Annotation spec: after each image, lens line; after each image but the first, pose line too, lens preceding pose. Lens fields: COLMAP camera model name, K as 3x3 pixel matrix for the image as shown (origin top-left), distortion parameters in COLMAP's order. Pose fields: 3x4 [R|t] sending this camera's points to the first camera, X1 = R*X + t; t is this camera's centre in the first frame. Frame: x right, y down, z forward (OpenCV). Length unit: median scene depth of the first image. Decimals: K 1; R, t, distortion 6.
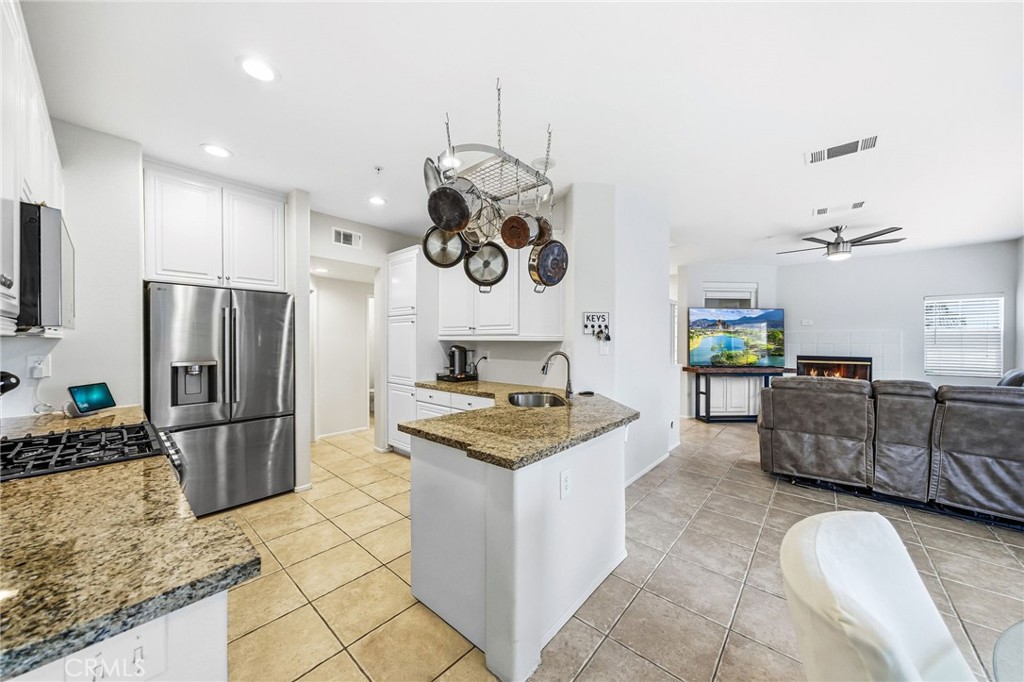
lens RADIAL K [[360.0, 0, 509.9], [0, 360.0, 344.9], [0, 0, 1]] dist [0.001326, 0.000284]
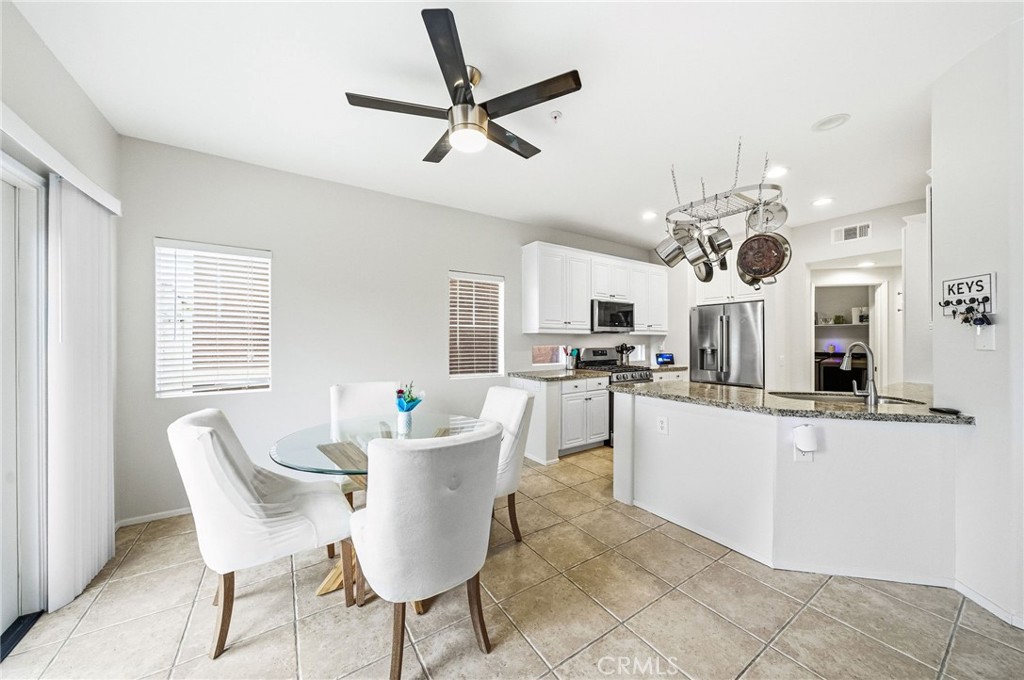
lens RADIAL K [[360.0, 0, 509.9], [0, 360.0, 343.9], [0, 0, 1]] dist [0.001326, 0.000284]
pose [[-0.275085, 0.005979, -0.961401, 0.984547], [-0.011420, 0.999890, 0.009486, 0.020122], [0.961352, 0.013589, -0.274986, 0.440593]]
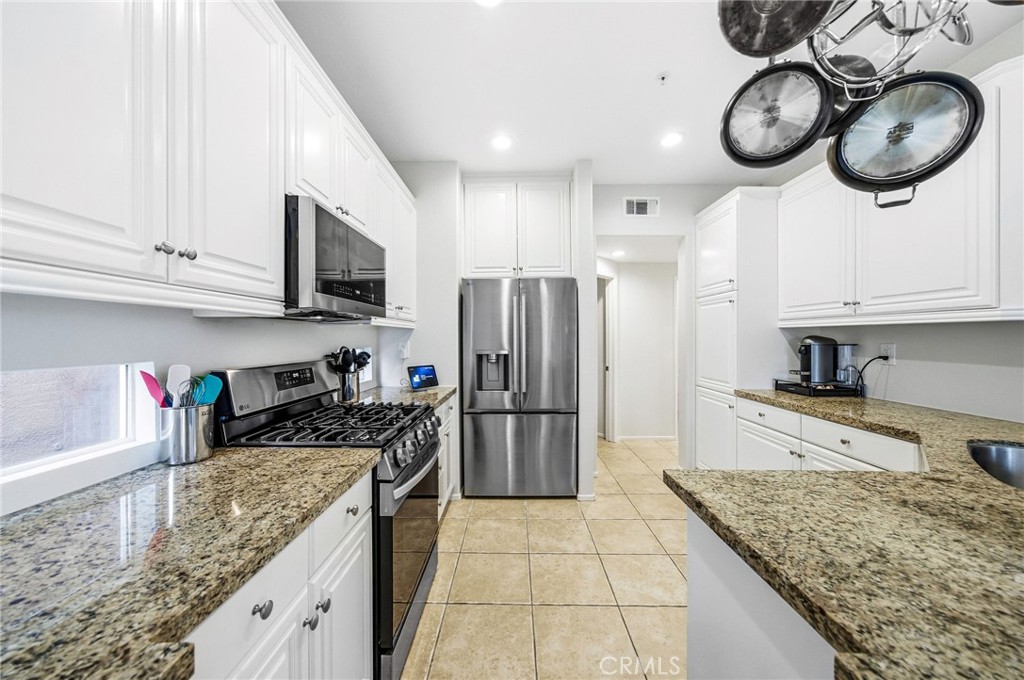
lens RADIAL K [[356.6, 0, 505.4], [0, 356.6, 339.3], [0, 0, 1]] dist [0.001153, 0.000154]
pose [[0.644424, -0.002892, -0.764663, -0.033173], [-0.002114, 0.999982, -0.005564, 0.016586], [0.764666, 0.005202, 0.644406, 0.289234]]
